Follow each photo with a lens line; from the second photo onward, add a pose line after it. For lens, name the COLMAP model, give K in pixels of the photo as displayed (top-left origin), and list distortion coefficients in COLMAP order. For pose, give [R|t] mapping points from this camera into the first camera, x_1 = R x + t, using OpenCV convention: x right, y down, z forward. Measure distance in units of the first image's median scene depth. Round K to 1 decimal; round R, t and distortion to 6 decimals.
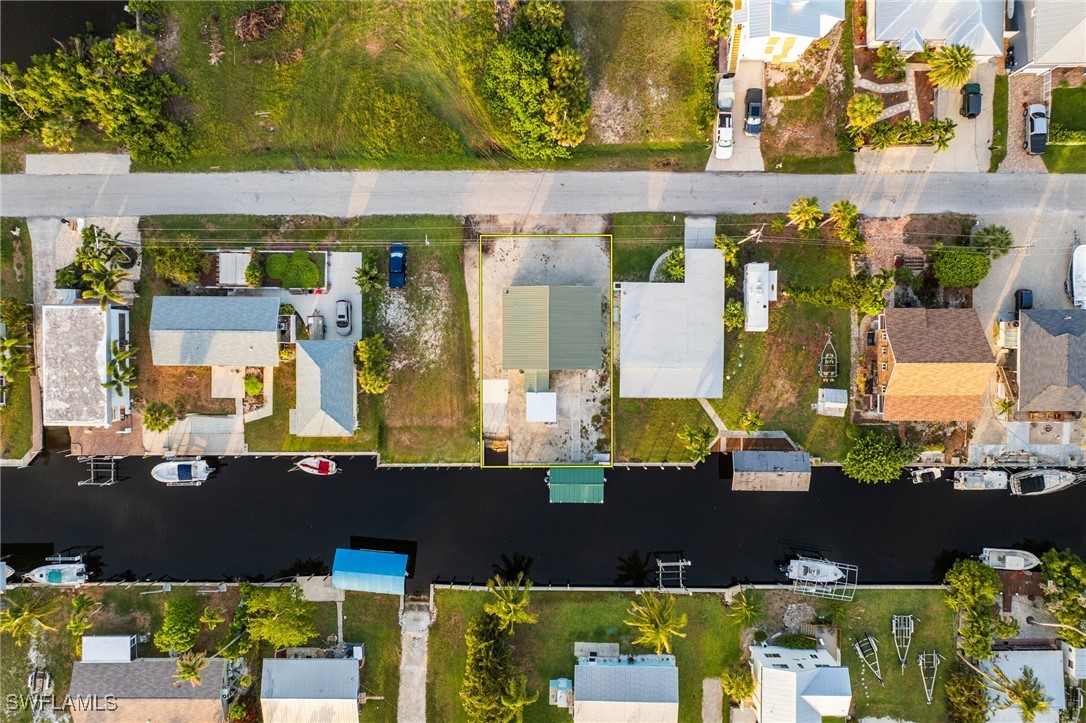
lens RADIAL K [[748.4, 0, 521.1], [0, 748.4, 351.0], [0, 0, 1]] dist [-0.013152, 0.012040]
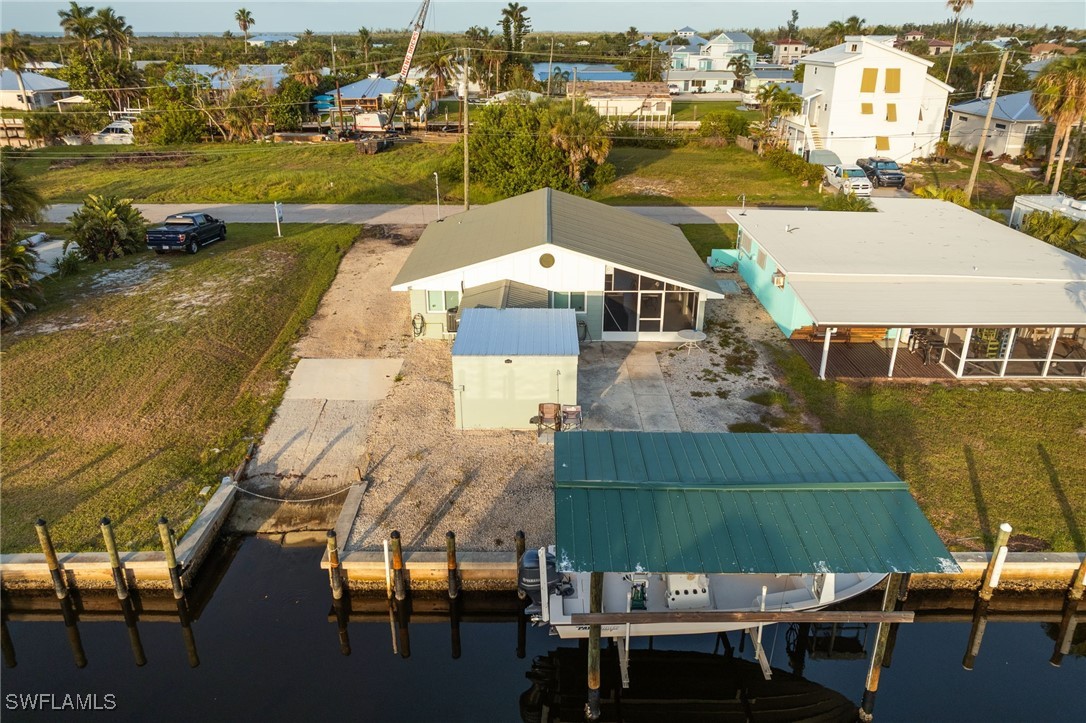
lens RADIAL K [[740.2, 0, 543.0], [0, 740.2, 361.5], [0, 0, 1]] dist [-0.003296, -0.000058]
pose [[0.999920, 0.012660, 0.000804, 0.035437], [-0.004190, 0.389385, -0.921066, 0.298167], [-0.011973, 0.920988, 0.389406, 0.892952]]
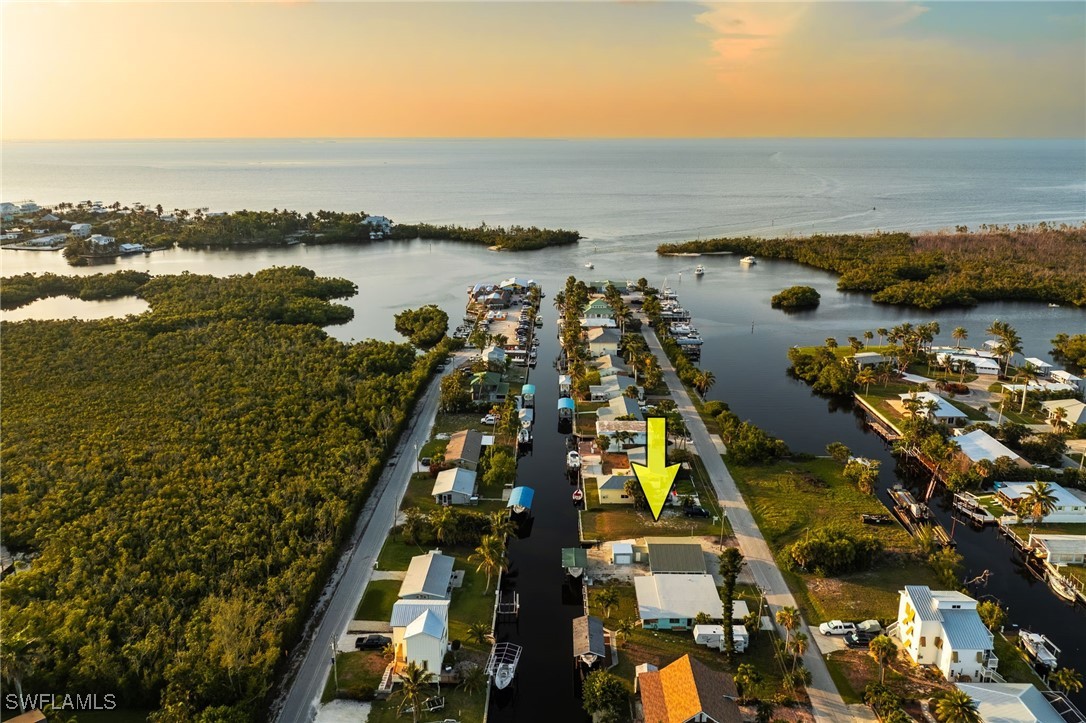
lens RADIAL K [[767.1, 0, 535.3], [0, 767.1, 357.9], [0, 0, 1]] dist [-0.007389, 0.000249]
pose [[-0.020760, 0.293567, -0.955713, 1.418347], [-0.999668, -0.020704, 0.015356, 0.236825], [-0.015279, 0.955714, 0.293899, 0.143519]]
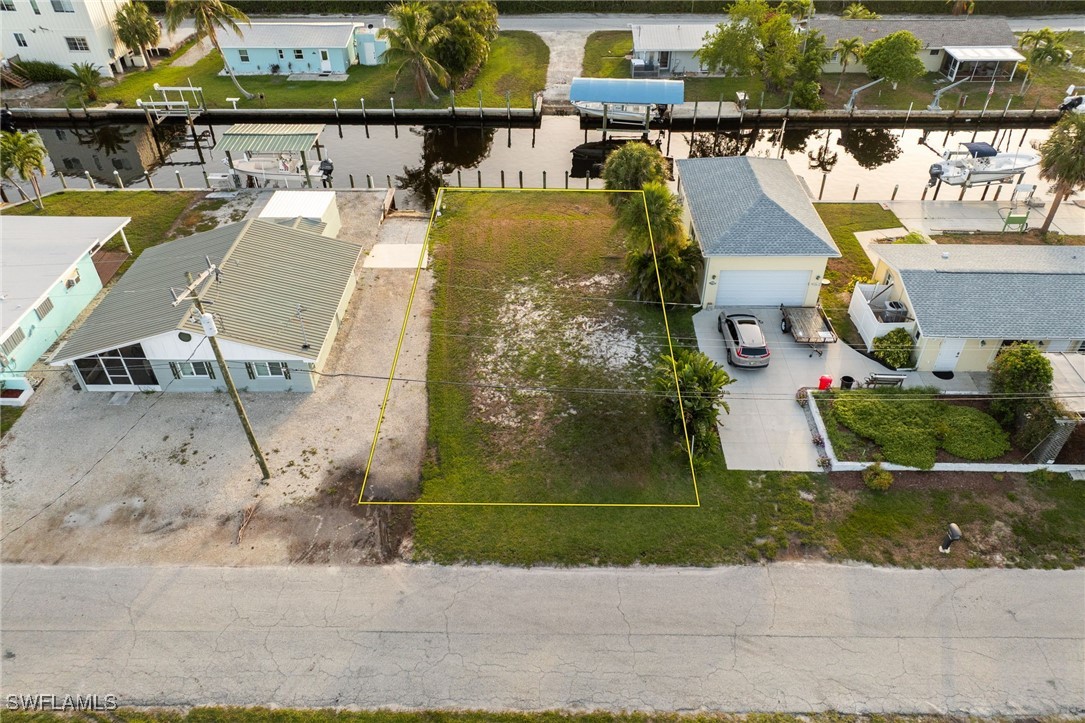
lens RADIAL K [[758.6, 0, 547.0], [0, 758.6, 361.0], [0, 0, 1]] dist [-0.005778, 0.003371]
pose [[-0.999785, 0.005572, 0.019986, -0.140660], [0.011942, -0.633163, 0.773926, -0.361405], [0.016966, 0.773998, 0.632960, 0.750915]]
